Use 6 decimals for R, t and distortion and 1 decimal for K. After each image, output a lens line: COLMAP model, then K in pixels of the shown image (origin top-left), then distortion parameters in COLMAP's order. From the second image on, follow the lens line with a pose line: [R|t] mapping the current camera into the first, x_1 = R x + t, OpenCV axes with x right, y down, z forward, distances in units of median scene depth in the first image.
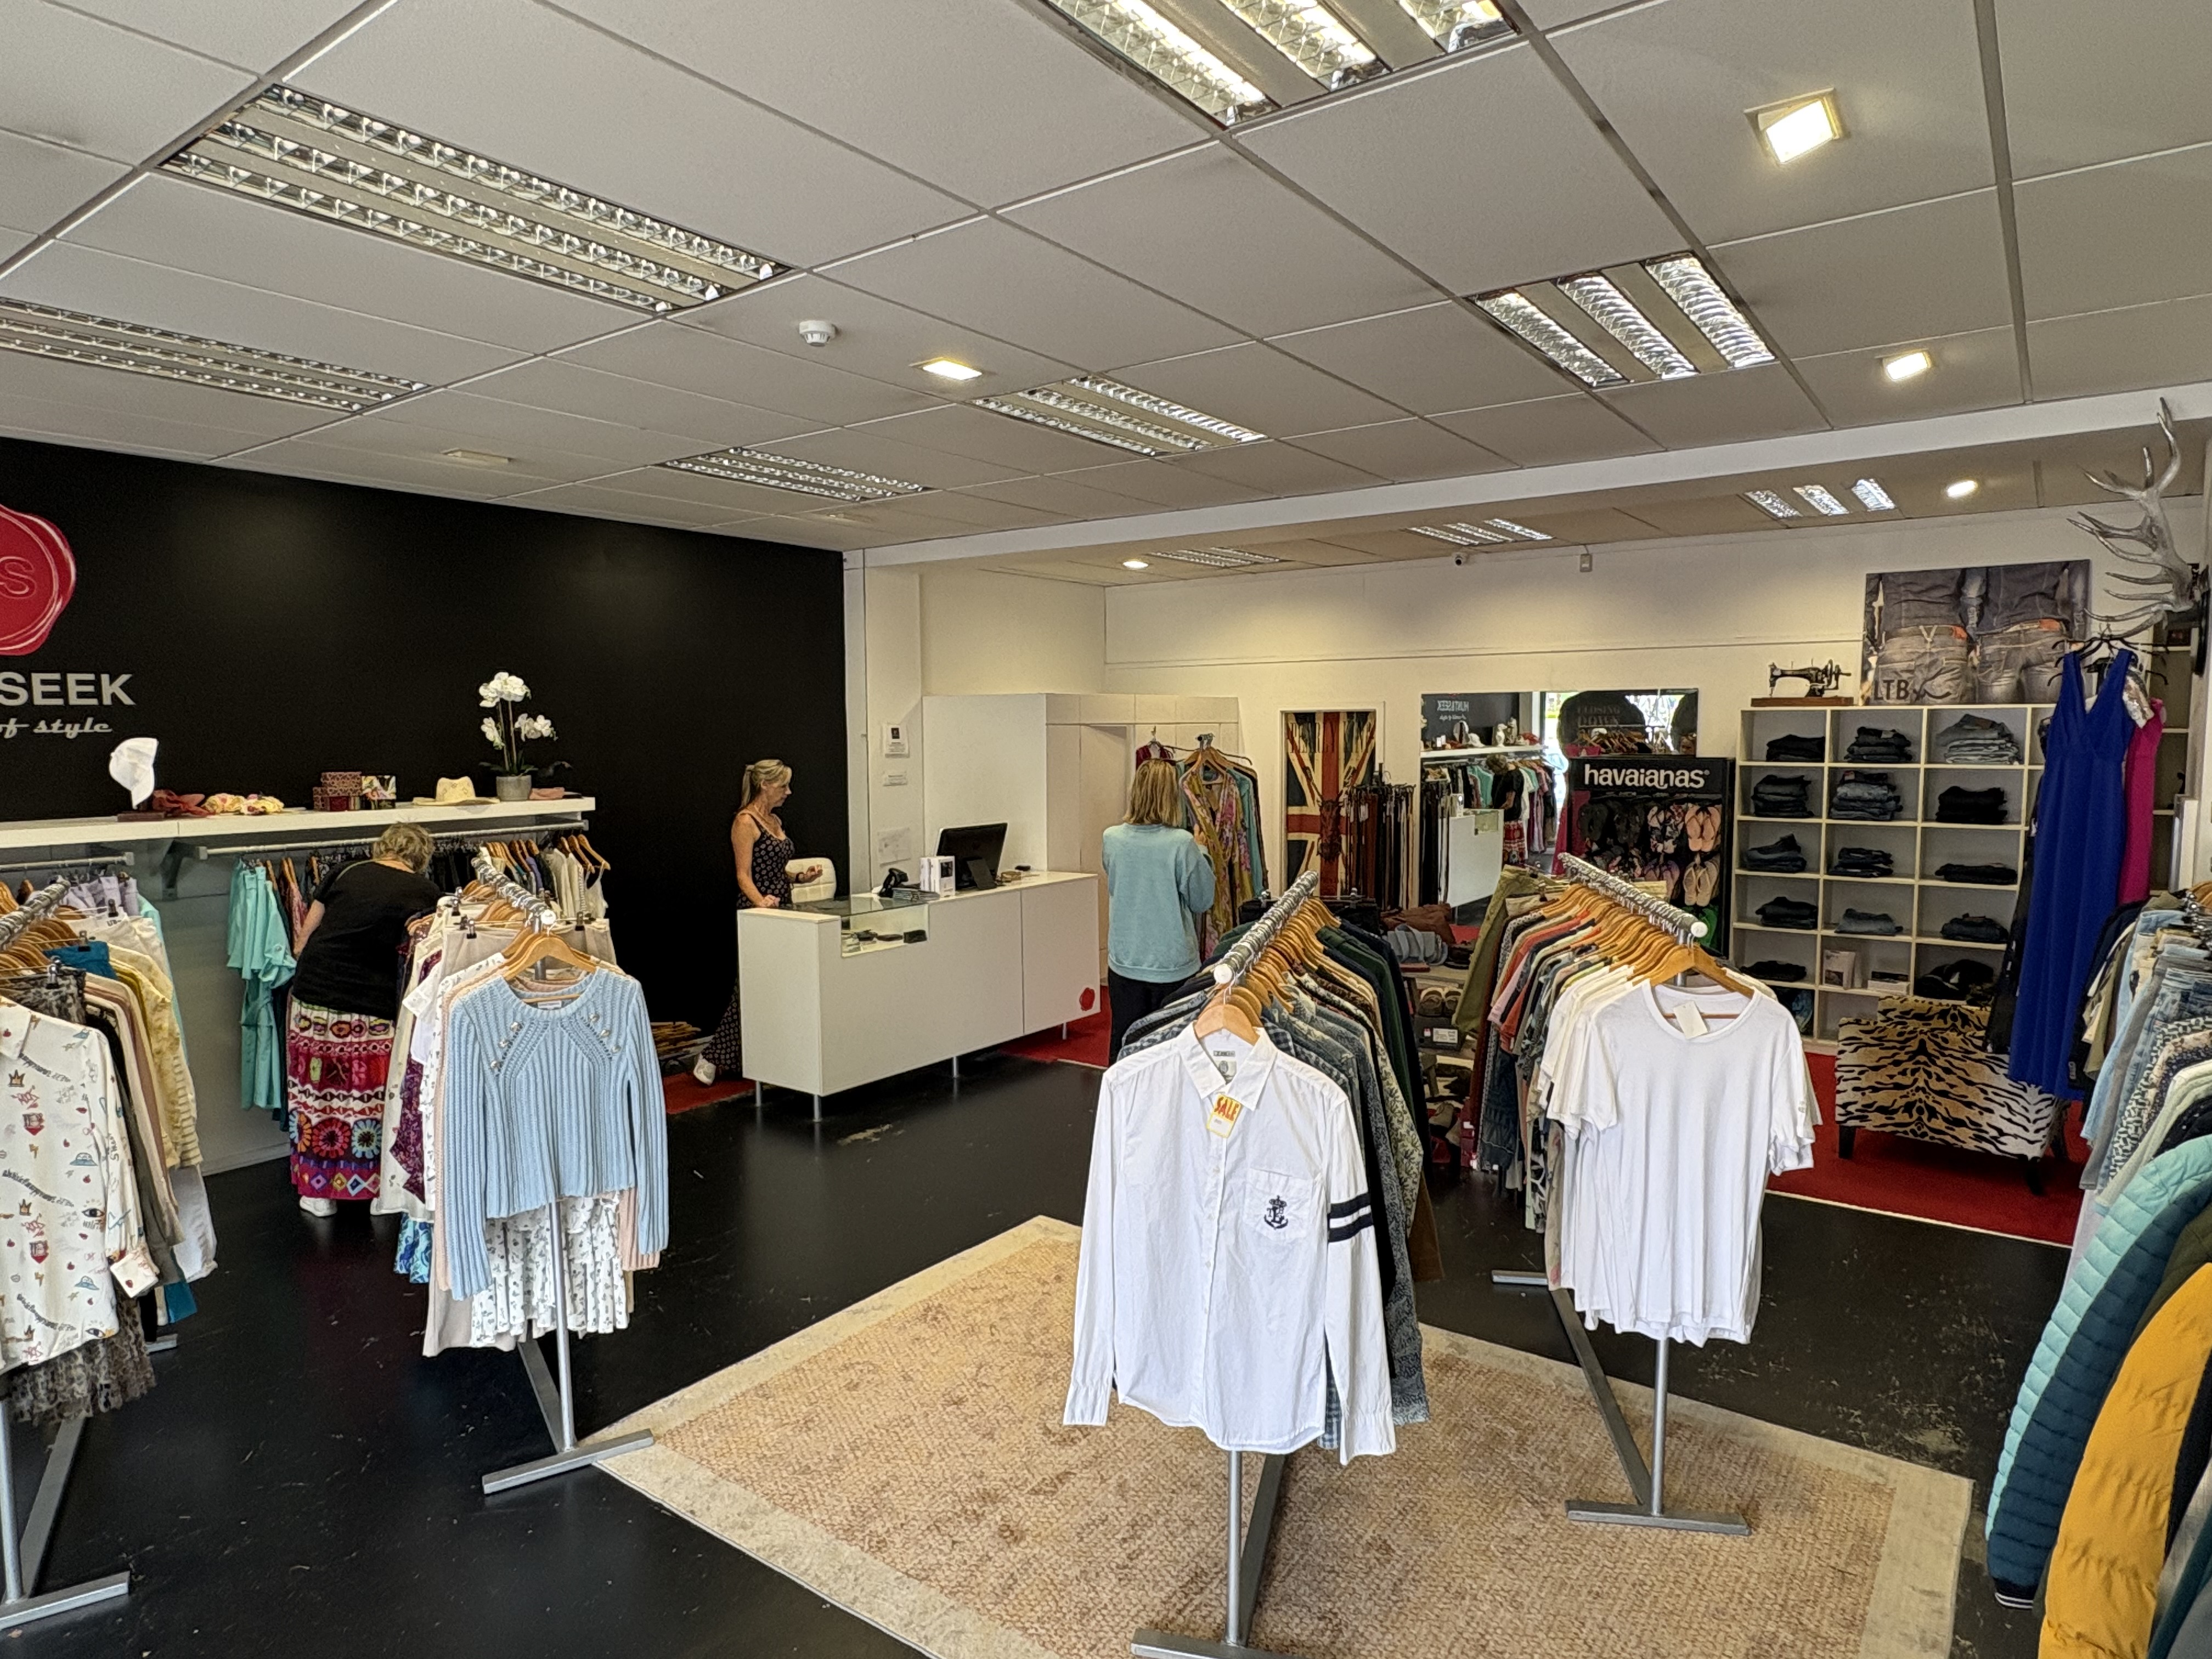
lens RADIAL K [[1298.2, 0, 1093.8], [0, 1298.2, 834.2], [0, 0, 1]] dist [-0.000187, 0.001915]
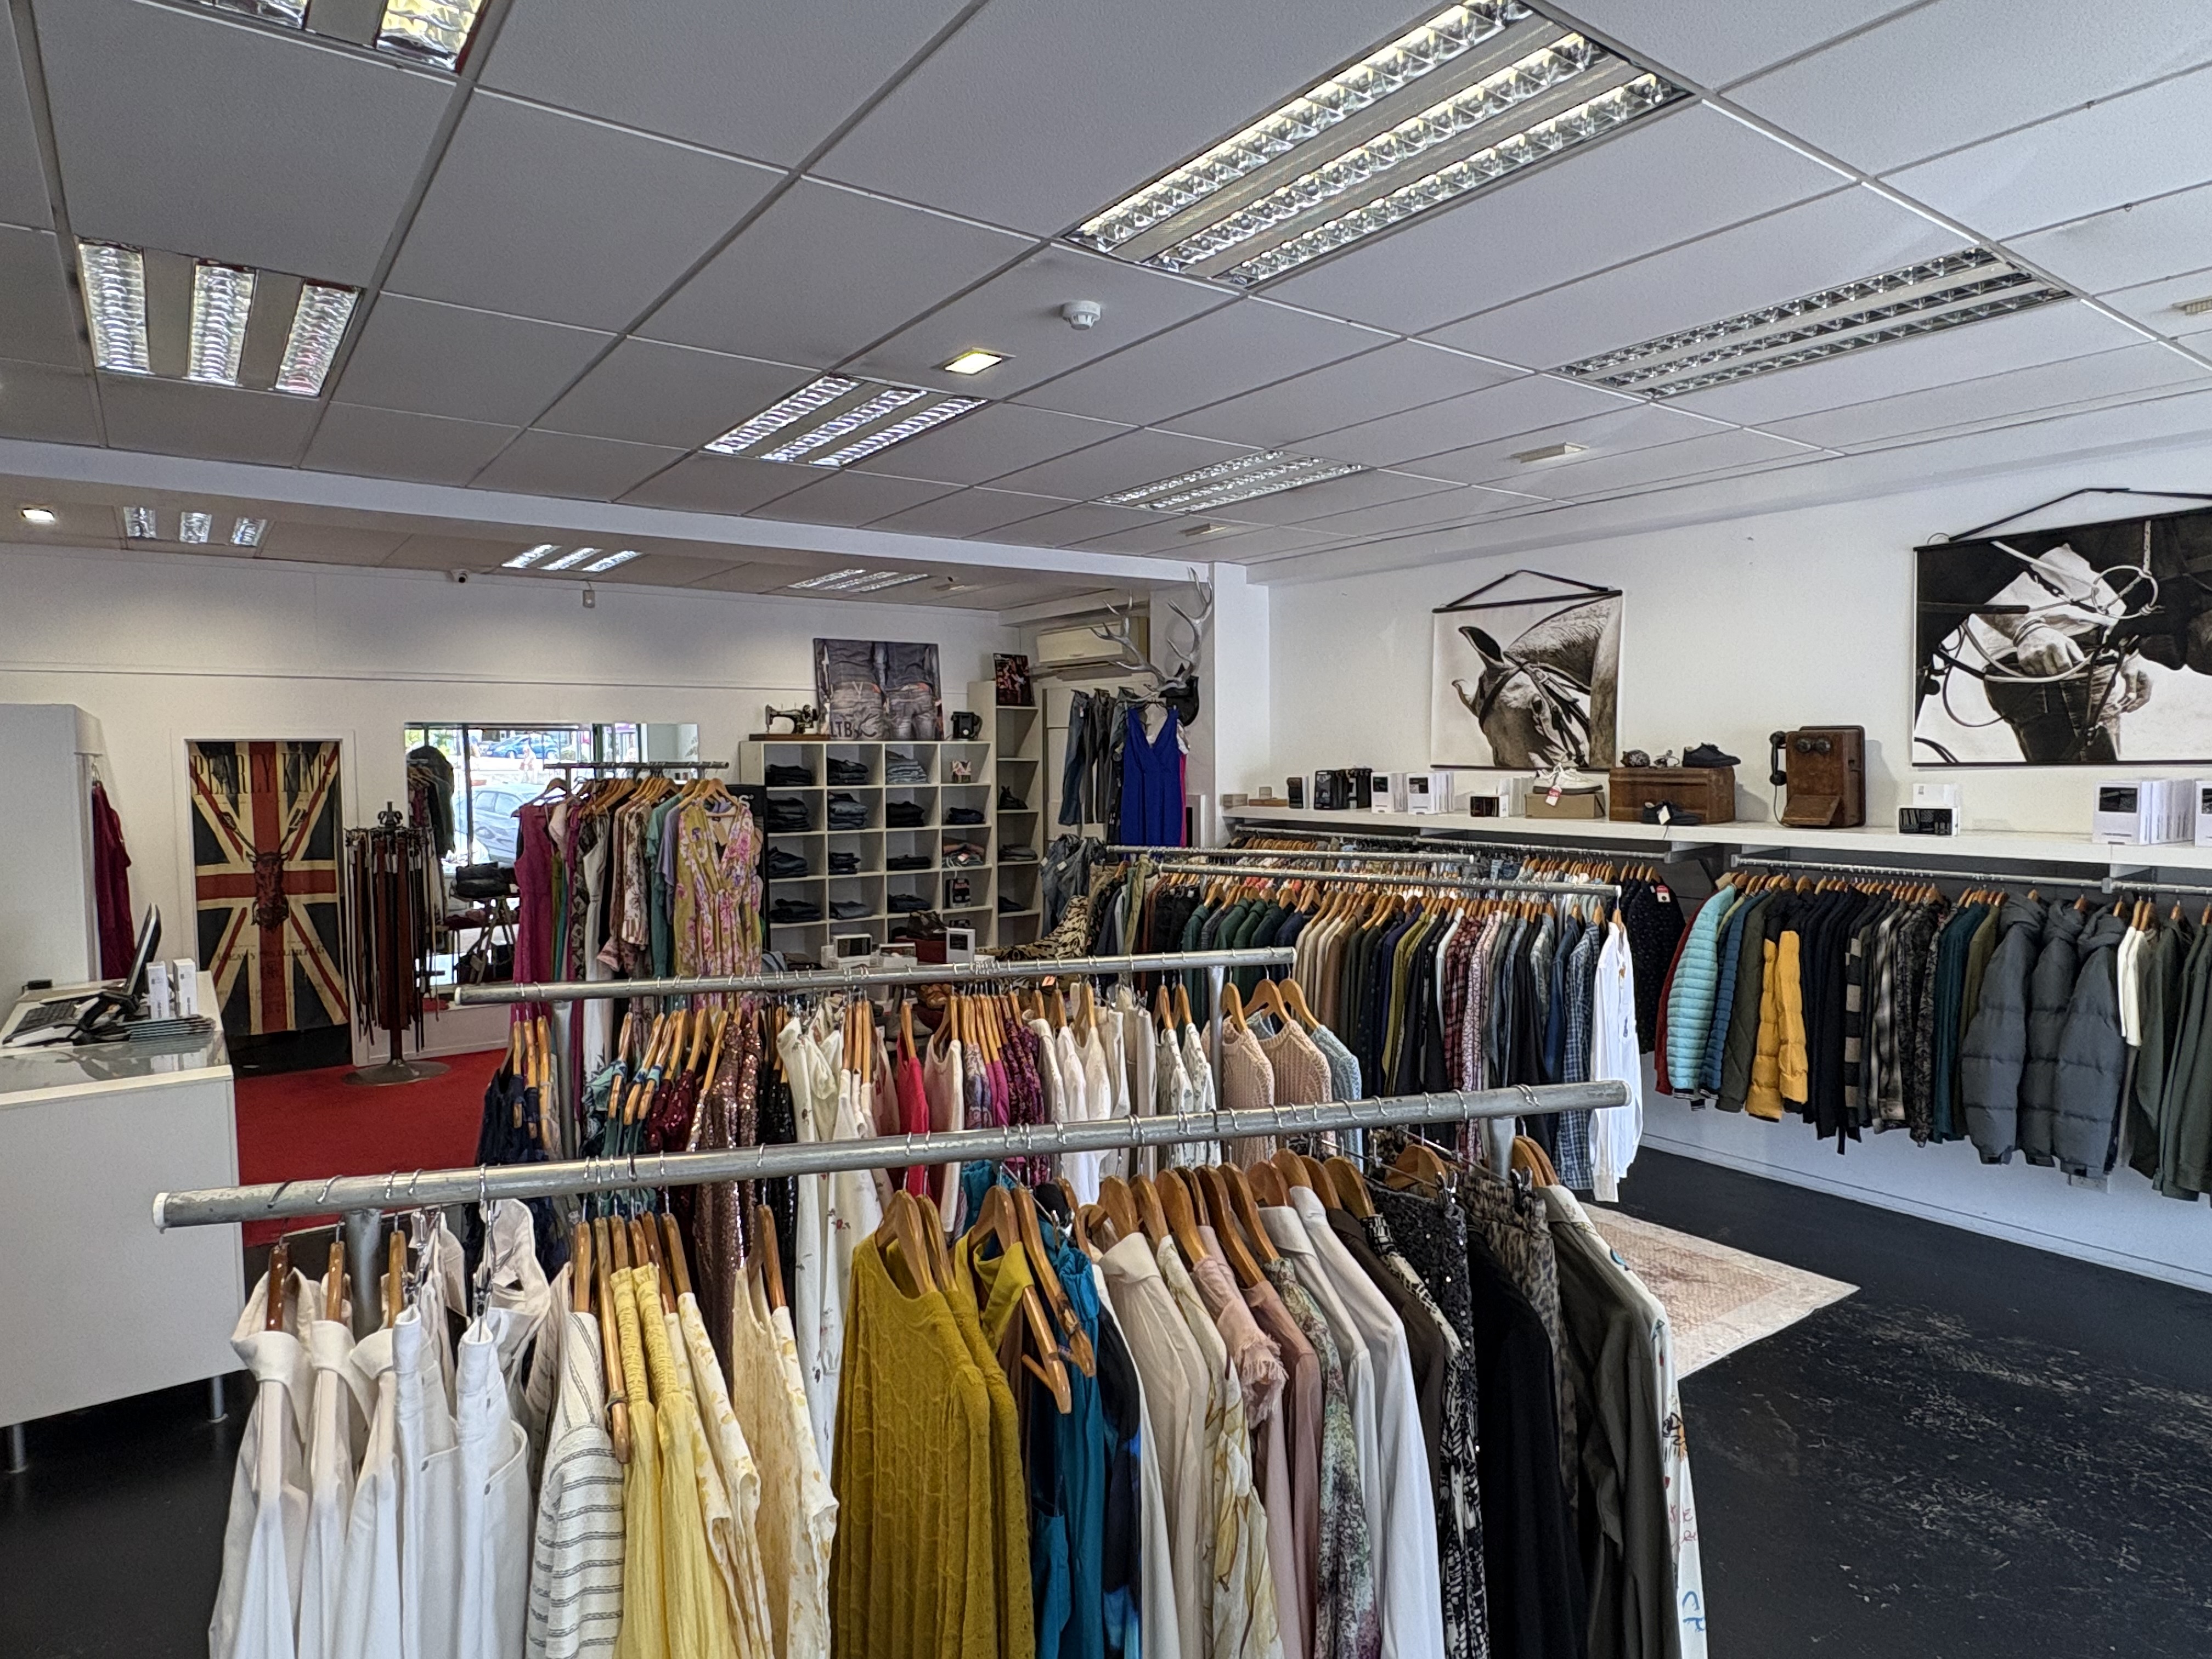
lens RADIAL K [[1298.2, 0, 1089.4], [0, 1298.2, 838.5], [0, 0, 1]] dist [-0.000187, 0.001915]
pose [[0.309966, -0.057795, 0.948989, -0.532693], [0.086242, 0.995745, 0.032473, -0.022287], [-0.946828, 0.071777, 0.313631, 0.353491]]
